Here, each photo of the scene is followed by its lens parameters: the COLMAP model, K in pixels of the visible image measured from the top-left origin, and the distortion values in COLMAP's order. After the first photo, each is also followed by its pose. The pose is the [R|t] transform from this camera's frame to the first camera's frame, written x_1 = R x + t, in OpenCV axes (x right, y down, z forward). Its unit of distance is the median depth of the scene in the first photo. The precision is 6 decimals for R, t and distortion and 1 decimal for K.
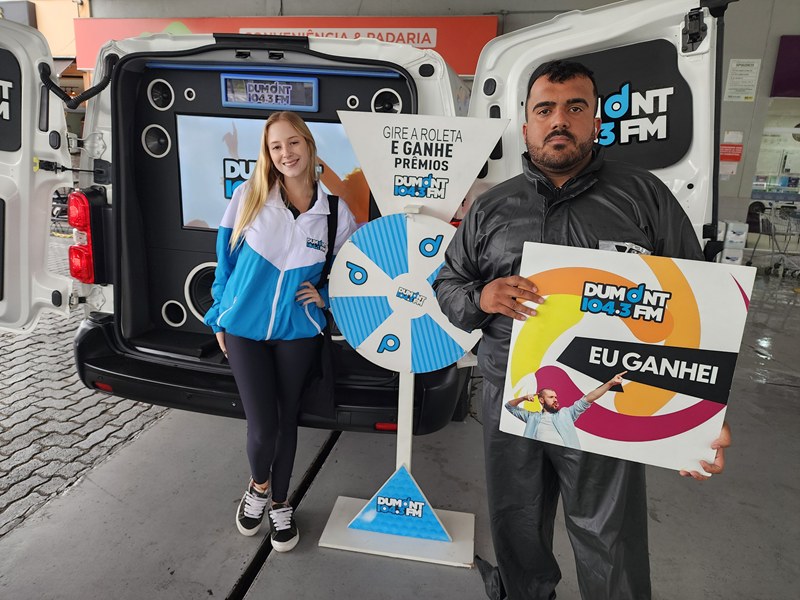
lens RADIAL K [[554.6, 0, 406.8], [0, 554.6, 291.6], [0, 0, 1]] dist [0.084484, -0.077434]
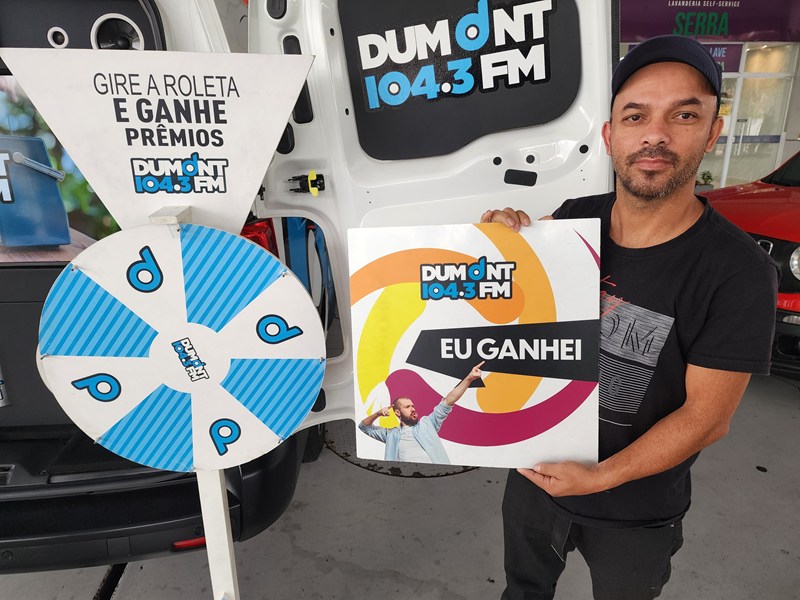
lens RADIAL K [[554.6, 0, 400.0], [0, 554.6, 289.0], [0, 0, 1]] dist [0.084484, -0.077434]
pose [[0.963370, -0.126195, 0.236628, 0.091860], [0.112337, 0.991115, 0.071218, -0.083418], [-0.243513, -0.042027, 0.968987, 0.350118]]
